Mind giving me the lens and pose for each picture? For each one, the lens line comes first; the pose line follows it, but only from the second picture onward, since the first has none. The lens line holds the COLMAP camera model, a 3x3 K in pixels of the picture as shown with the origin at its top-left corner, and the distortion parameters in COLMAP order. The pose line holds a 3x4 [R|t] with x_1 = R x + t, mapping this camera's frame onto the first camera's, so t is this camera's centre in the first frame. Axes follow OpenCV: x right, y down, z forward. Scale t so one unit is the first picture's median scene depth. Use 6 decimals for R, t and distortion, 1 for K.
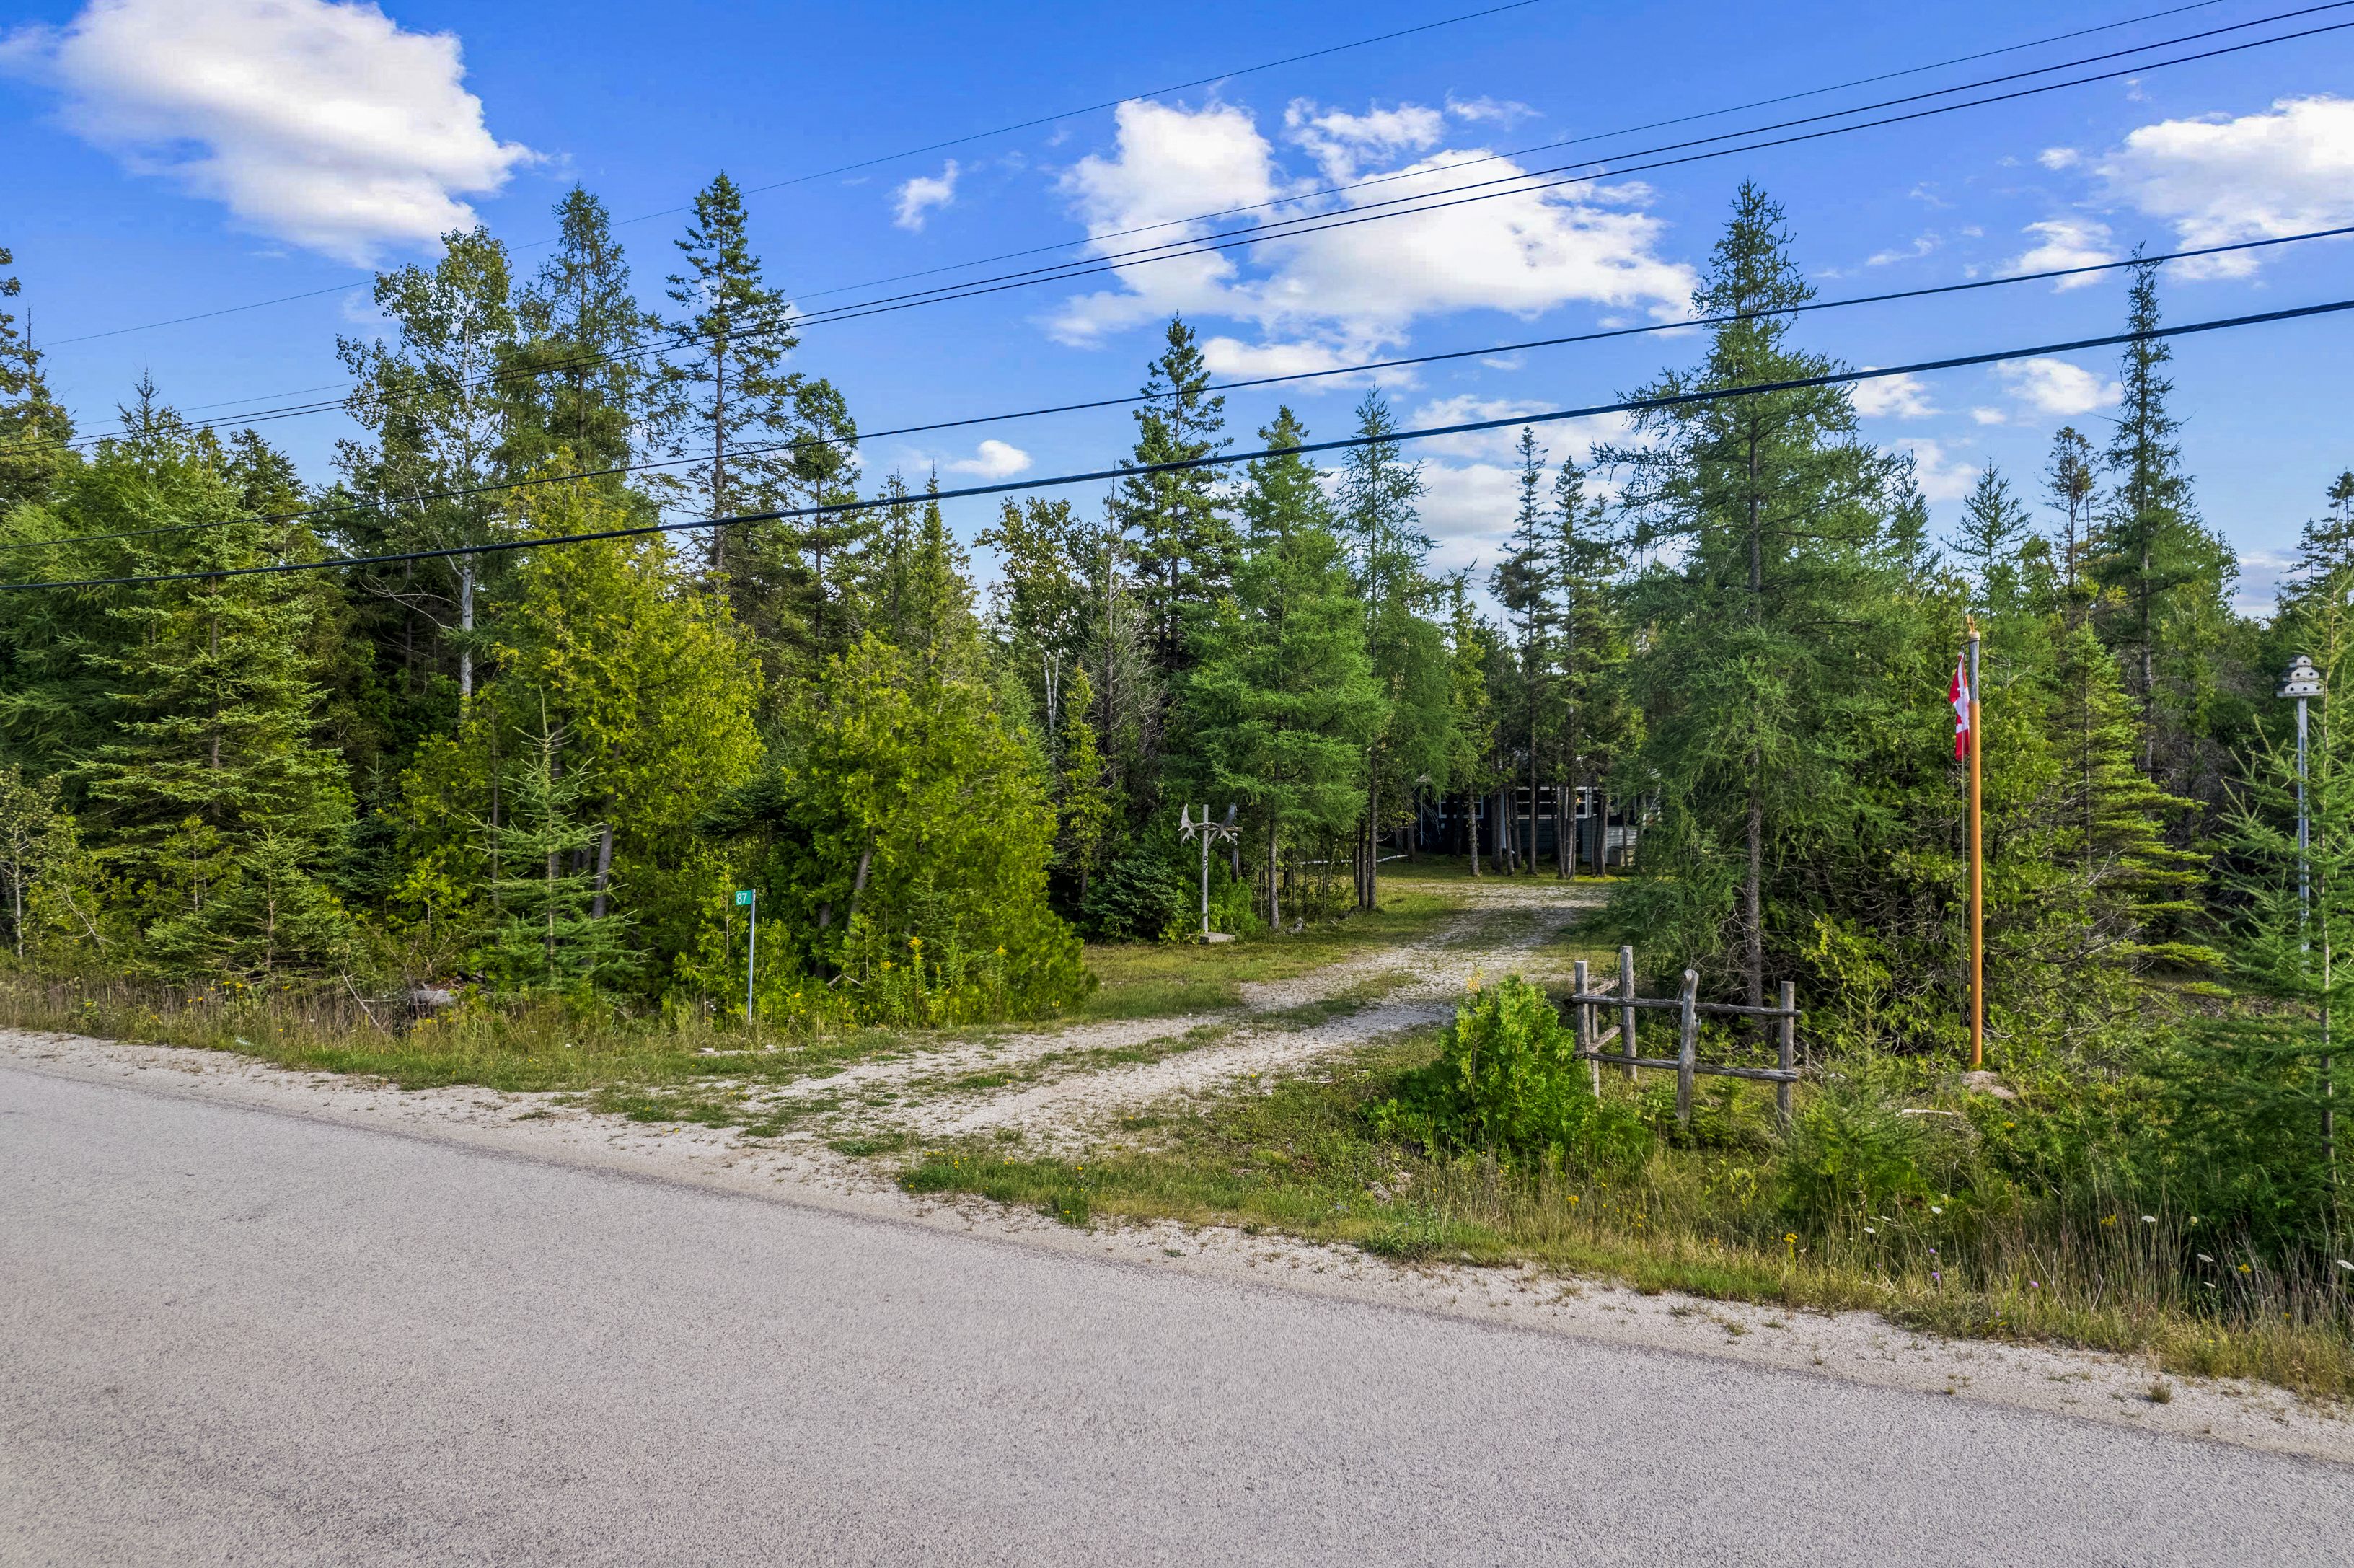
lens RADIAL K [[1522.7, 0, 1177.1], [0, 1522.7, 784.9], [0, 0, 1]] dist [-0.066485, 0.048793]
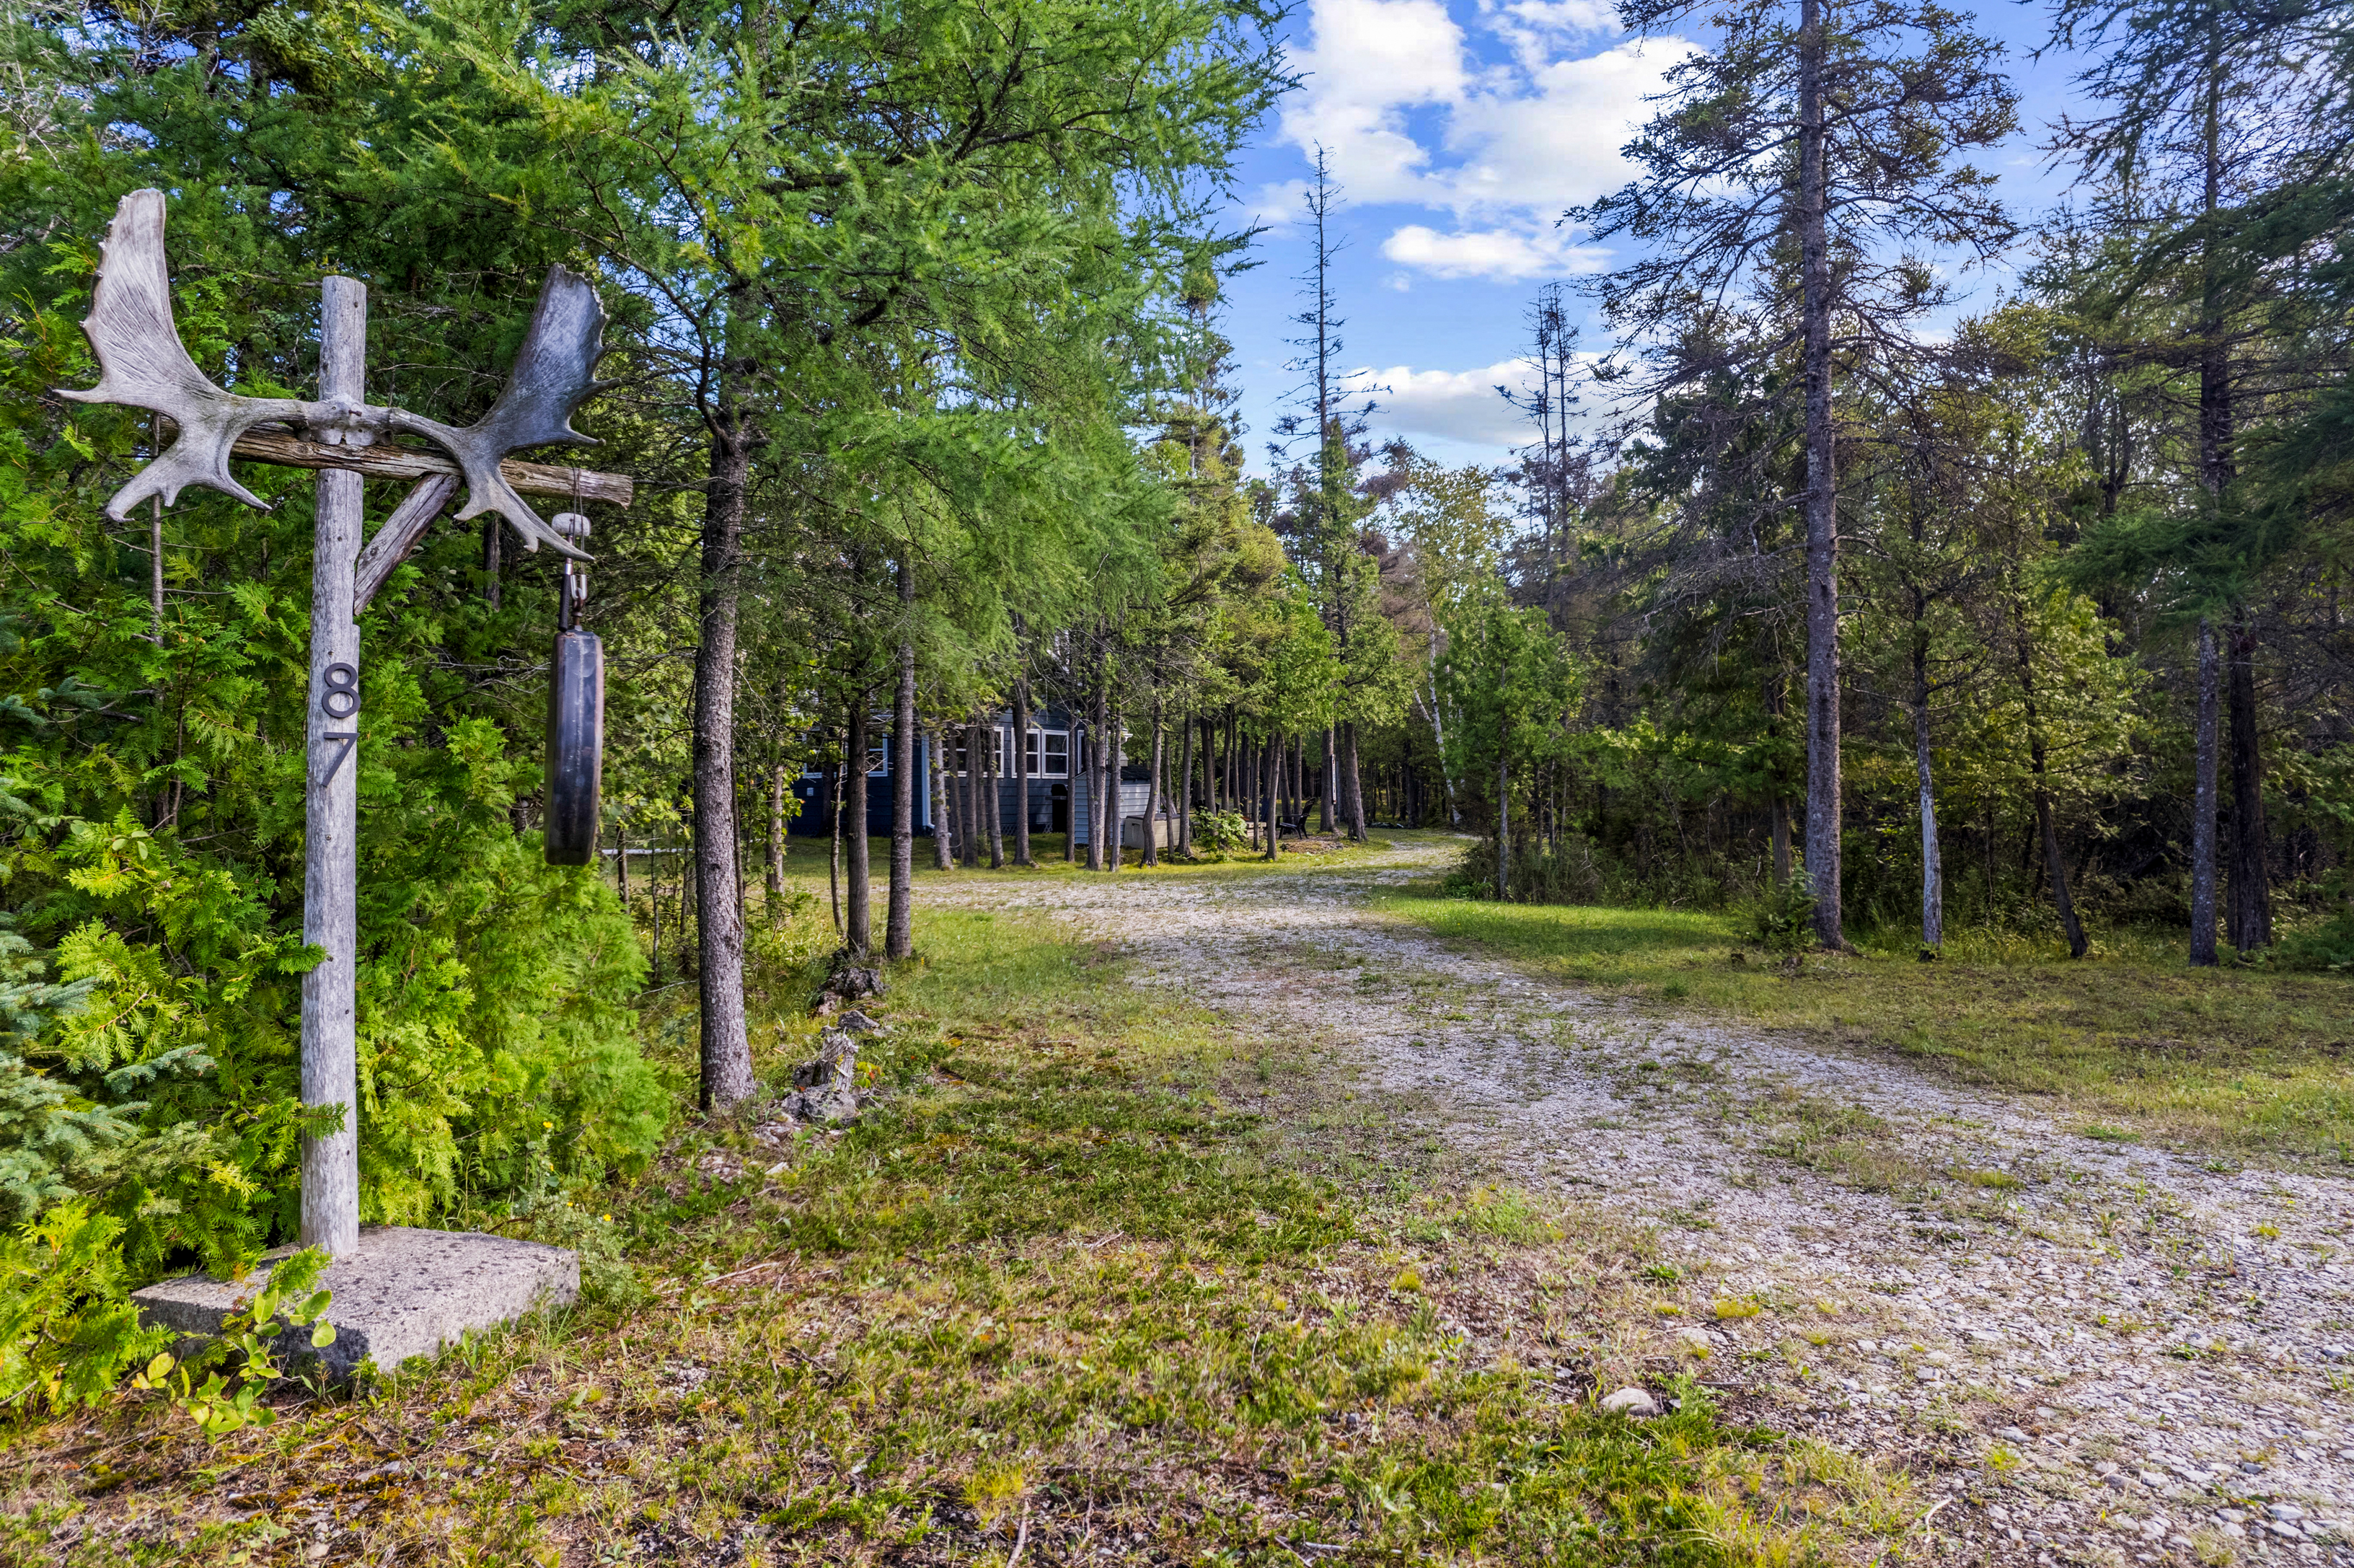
lens RADIAL K [[1522.7, 0, 1178.9], [0, 1522.7, 786.2], [0, 0, 1]] dist [-0.066485, 0.048793]
pose [[0.873828, 0.004631, 0.486214, 0.019299], [-0.002945, 0.999987, -0.004232, 0.057052], [-0.486227, 0.002266, 0.873830, 0.848486]]
